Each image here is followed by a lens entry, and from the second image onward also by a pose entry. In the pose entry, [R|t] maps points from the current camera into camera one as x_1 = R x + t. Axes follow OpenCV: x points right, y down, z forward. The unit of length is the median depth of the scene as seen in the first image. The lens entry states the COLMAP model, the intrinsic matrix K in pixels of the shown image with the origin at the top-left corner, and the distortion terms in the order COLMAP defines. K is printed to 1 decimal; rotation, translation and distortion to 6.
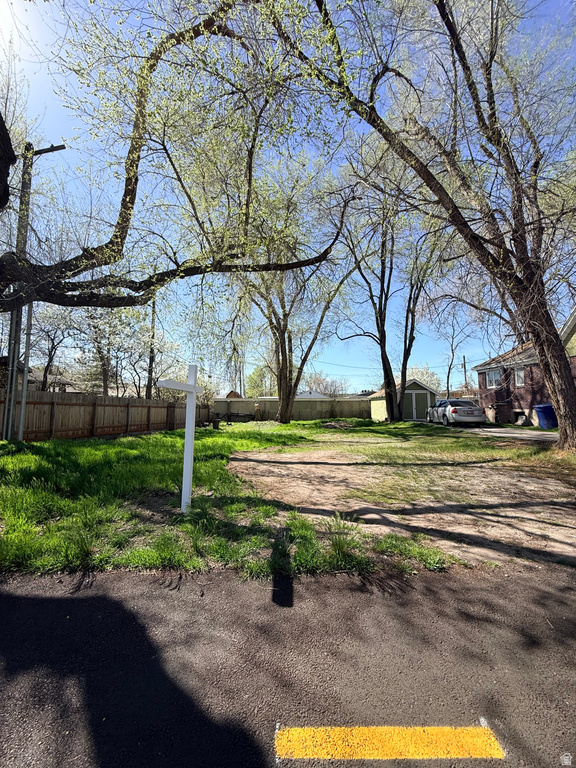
lens RADIAL K [[306.3, 0, 286.5], [0, 306.3, 385.3], [0, 0, 1]] dist [-0.000370, 0.000207]
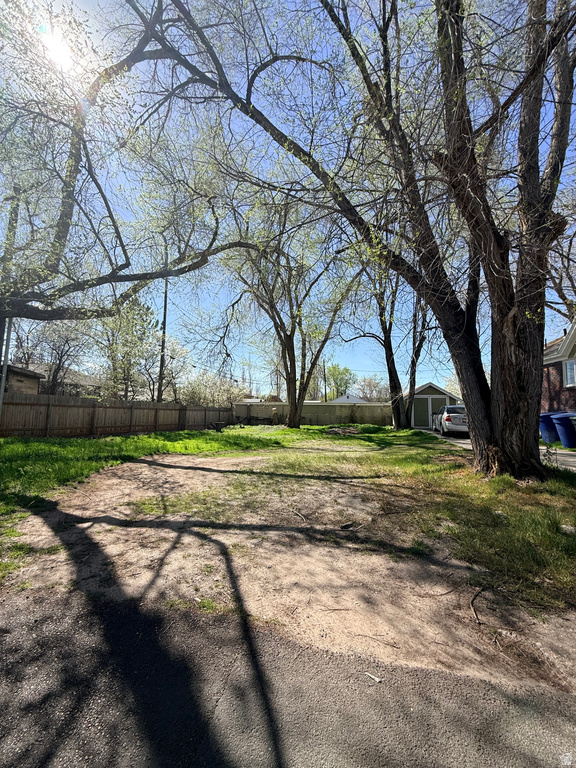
lens RADIAL K [[305.2, 0, 288.0], [0, 305.2, 384.0], [0, 0, 1]] dist [0.000022, 0.000057]
pose [[0.980002, -0.002839, -0.198966, 0.703255], [-0.000637, 0.999848, -0.017404, -0.000473], [0.198985, 0.017183, 0.979852, 0.113191]]
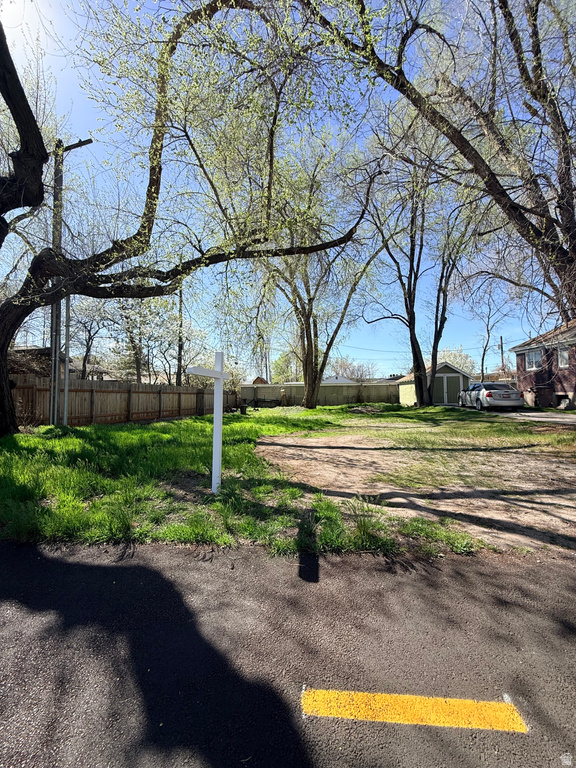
lens RADIAL K [[306.3, 0, 286.5], [0, 306.3, 385.3], [0, 0, 1]] dist [-0.000370, 0.000207]
pose [[0.996318, -0.011710, -0.084932, 0.002847], [0.015690, 0.998802, 0.046344, 0.001131], [0.084287, -0.047506, 0.995308, -0.004746]]
